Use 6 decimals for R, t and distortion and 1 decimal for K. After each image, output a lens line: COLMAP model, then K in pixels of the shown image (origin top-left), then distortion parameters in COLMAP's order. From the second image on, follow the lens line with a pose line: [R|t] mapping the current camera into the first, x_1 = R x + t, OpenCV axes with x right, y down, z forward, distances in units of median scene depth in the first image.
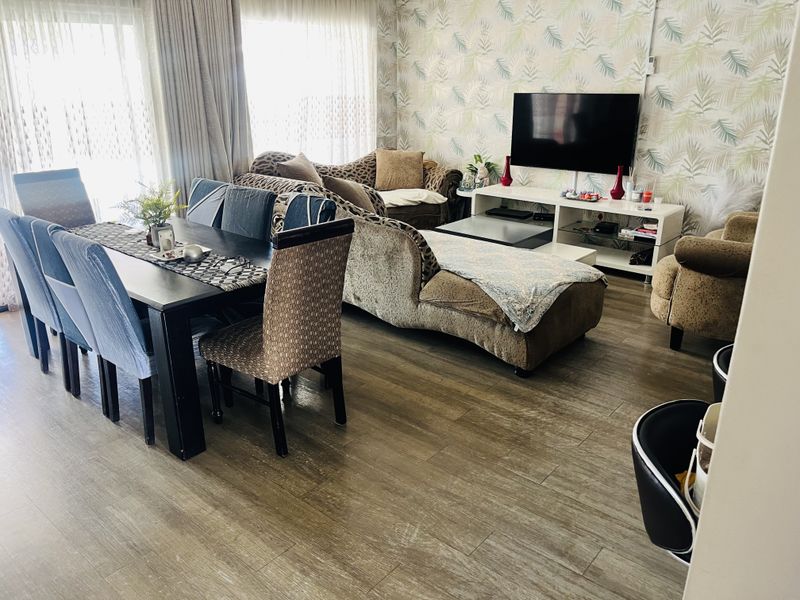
lens RADIAL K [[623.6, 0, 400.0], [0, 623.6, 300.0], [0, 0, 1]] dist [-0.004357, 0.000242]
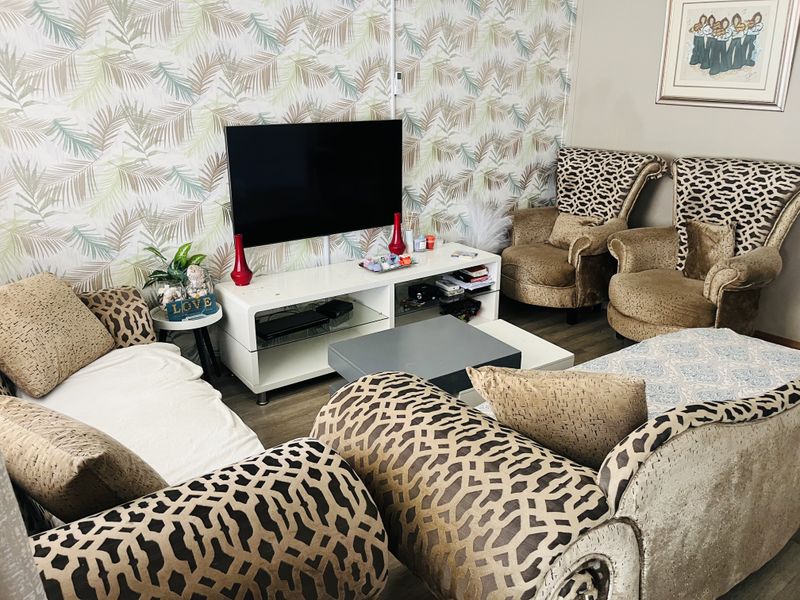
lens RADIAL K [[623.6, 0, 400.0], [0, 623.6, 300.0], [0, 0, 1]] dist [-0.004357, 0.000242]
pose [[0.267230, -0.316204, 0.910276, -0.380474], [0.333690, 0.916551, 0.220422, -0.290347], [-0.904013, 0.244847, 0.350444, 0.770065]]
